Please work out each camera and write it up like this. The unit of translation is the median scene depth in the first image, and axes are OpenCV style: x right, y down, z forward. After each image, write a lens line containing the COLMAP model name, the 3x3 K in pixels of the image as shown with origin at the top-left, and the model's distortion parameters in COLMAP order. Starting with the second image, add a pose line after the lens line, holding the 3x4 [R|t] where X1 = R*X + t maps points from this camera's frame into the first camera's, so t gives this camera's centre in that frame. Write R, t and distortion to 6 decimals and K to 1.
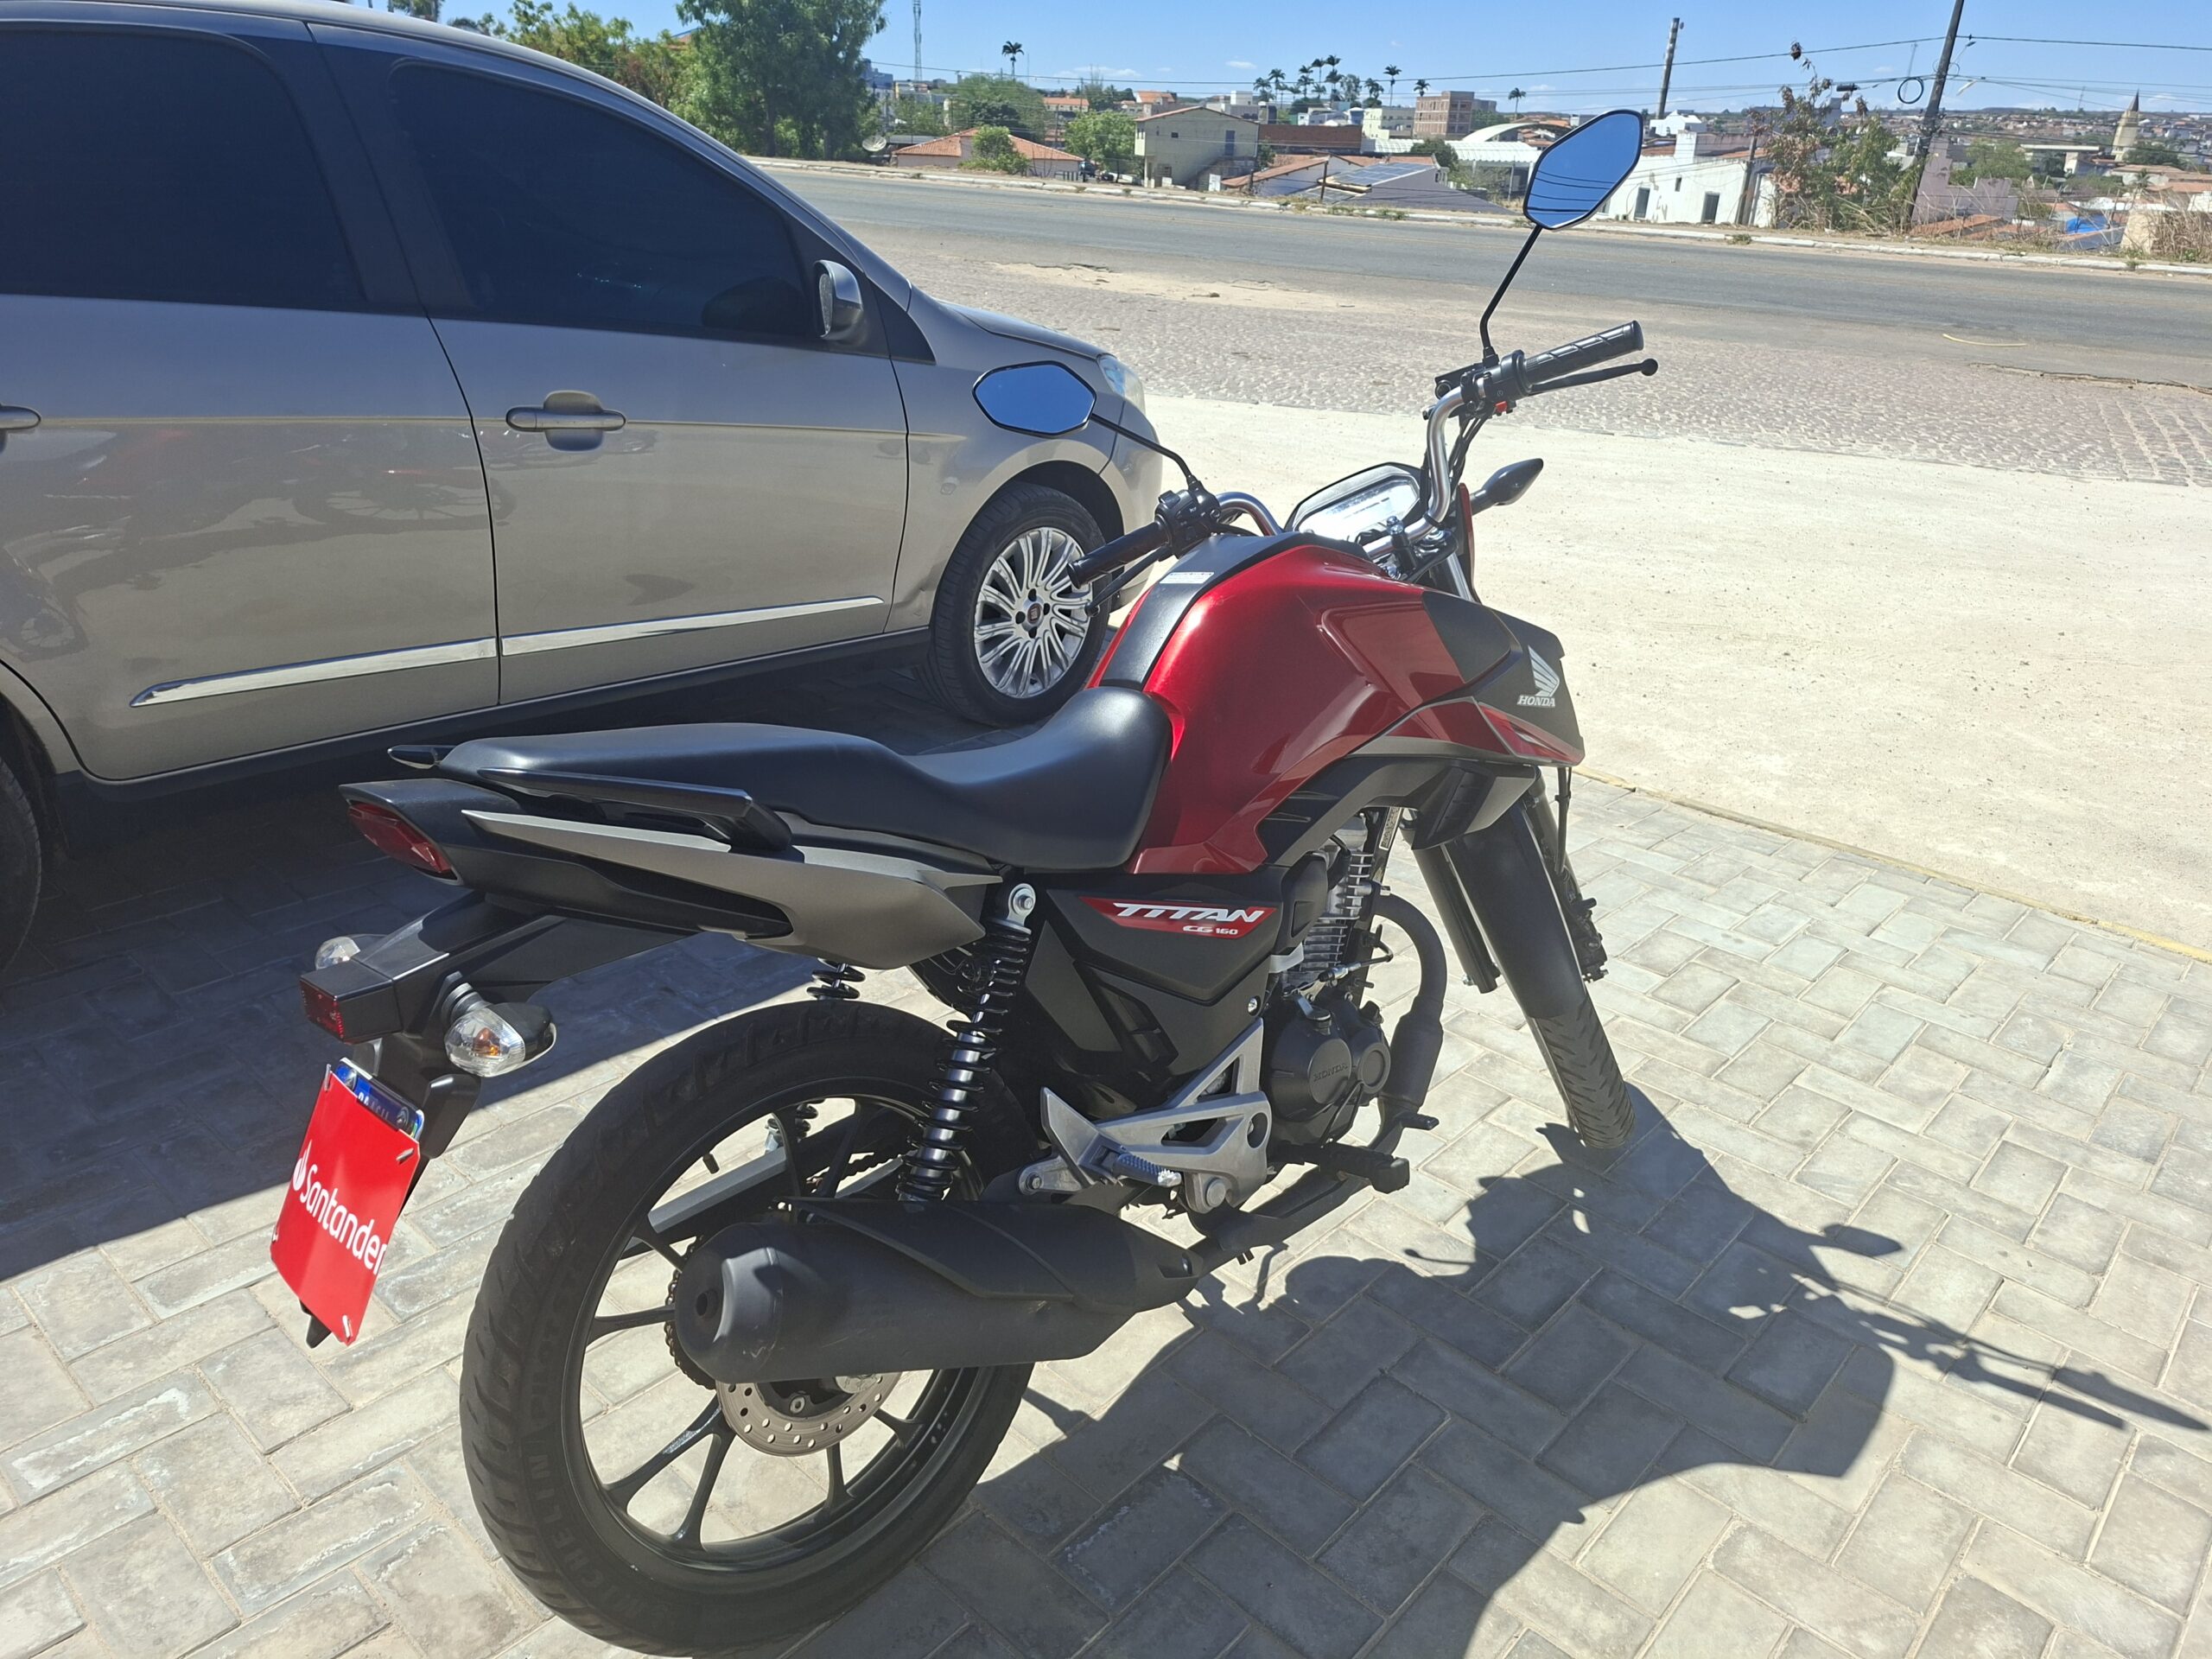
lens RADIAL K [[1534.6, 0, 1105.6], [0, 1534.6, 842.2], [0, 0, 1]] dist [0.082741, -0.097239]
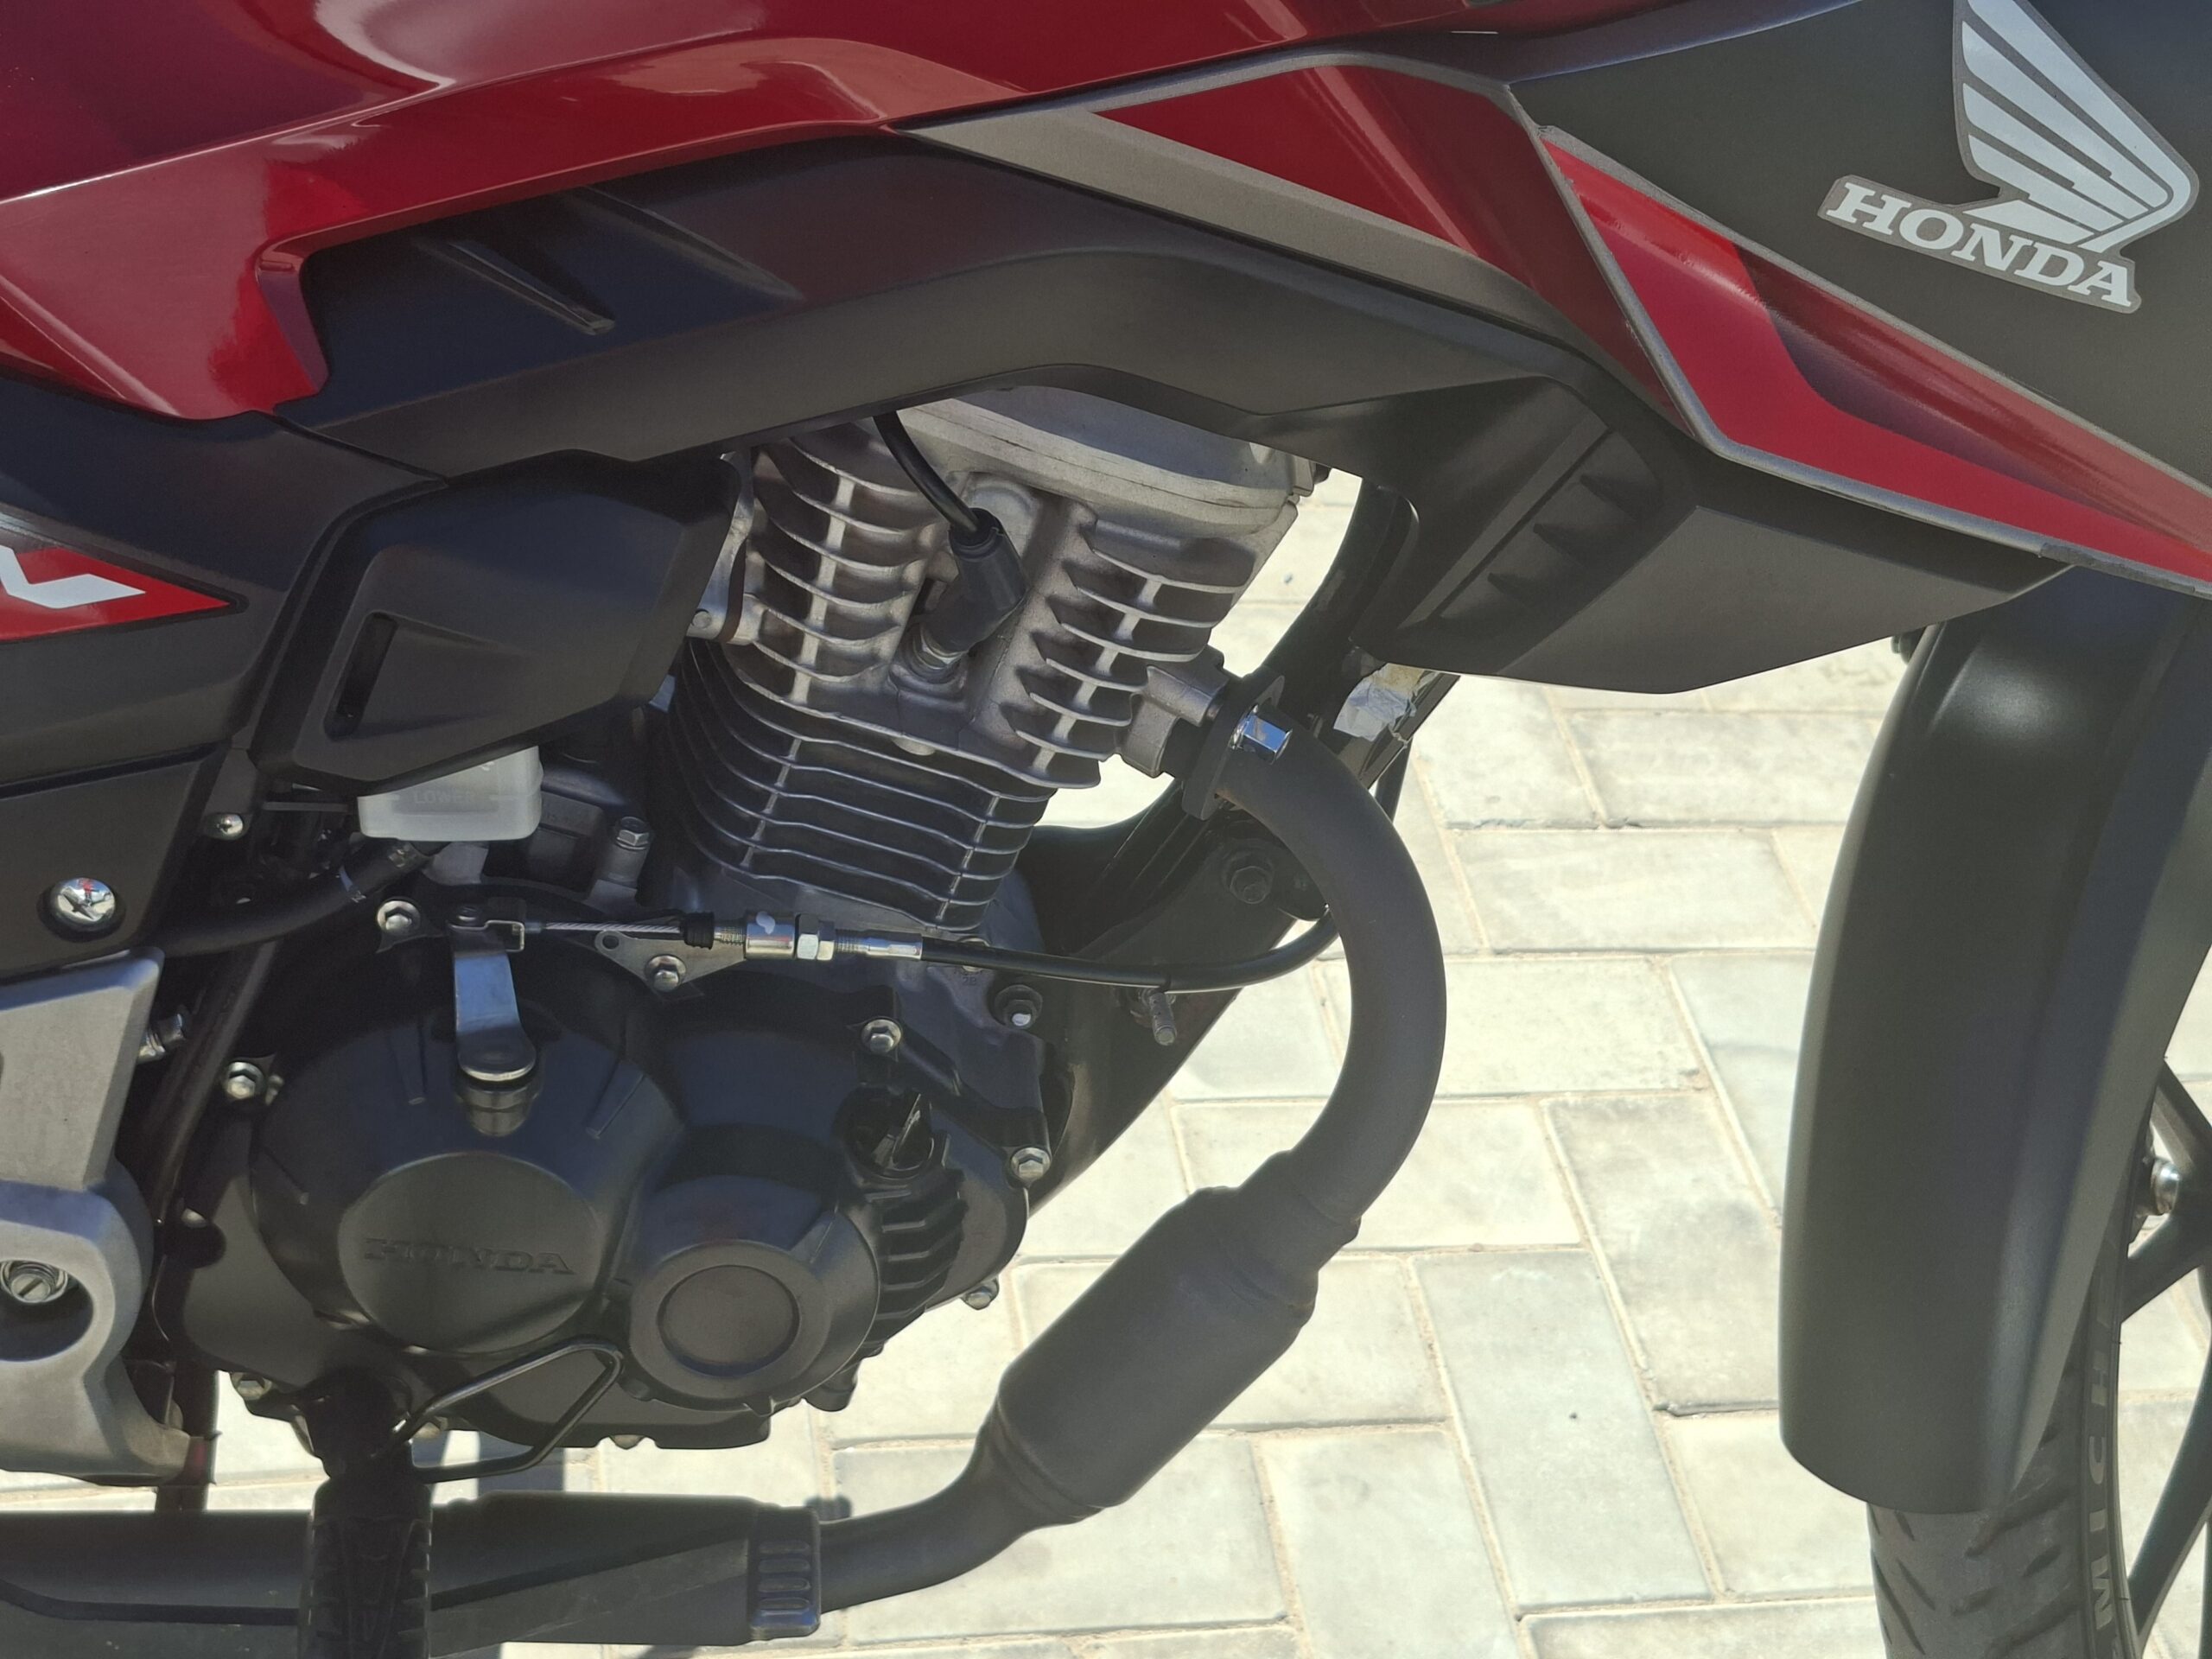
lens RADIAL K [[3071.0, 0, 1106.0], [0, 3071.0, 829.5], [0, 0, 1]] dist [0.217013, -0.571455]
pose [[0.790583, 0.462335, -0.401528, 0.246558], [-0.332508, 0.874739, 0.352521, -0.082601], [0.514215, -0.145186, 0.845283, 0.370359]]
